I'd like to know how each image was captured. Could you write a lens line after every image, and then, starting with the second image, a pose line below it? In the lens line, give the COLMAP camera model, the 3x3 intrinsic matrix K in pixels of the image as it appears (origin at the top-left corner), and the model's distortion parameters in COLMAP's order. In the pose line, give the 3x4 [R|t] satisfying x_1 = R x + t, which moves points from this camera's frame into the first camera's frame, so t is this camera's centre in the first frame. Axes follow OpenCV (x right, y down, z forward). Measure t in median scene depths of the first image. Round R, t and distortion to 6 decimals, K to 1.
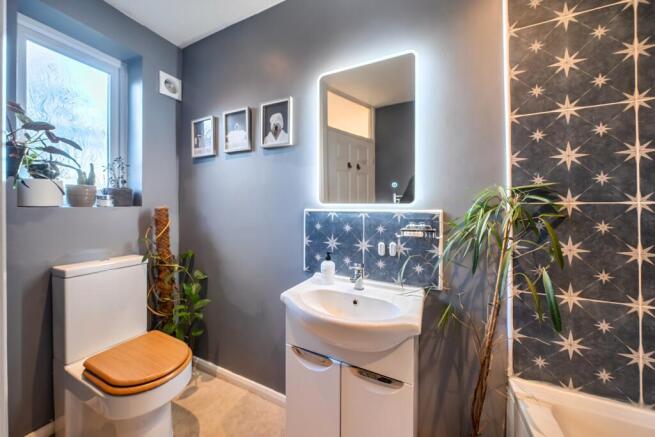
lens RADIAL K [[230.1, 0, 320.5], [0, 230.1, 207.4], [0, 0, 1]] dist [0.001500, -0.000200]
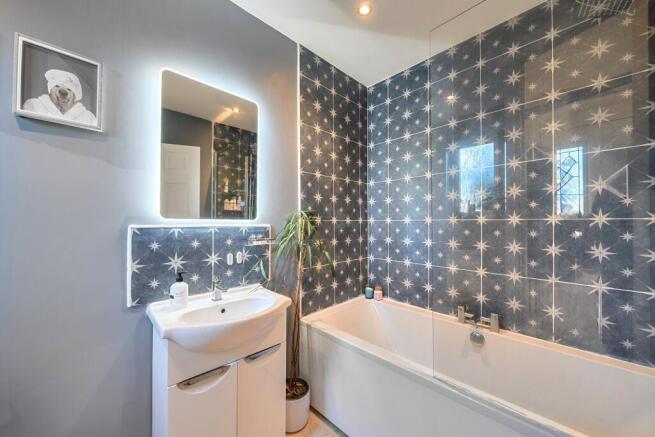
lens RADIAL K [[242.5, 0, 326.1], [0, 242.5, 218.9], [0, 0, 1]] dist [-0.003342, -0.000310]
pose [[0.342168, 0.009048, 0.939595, -0.695494], [-0.003973, 0.999959, -0.008183, -0.010312], [-0.939630, -0.000933, 0.342190, 0.146713]]
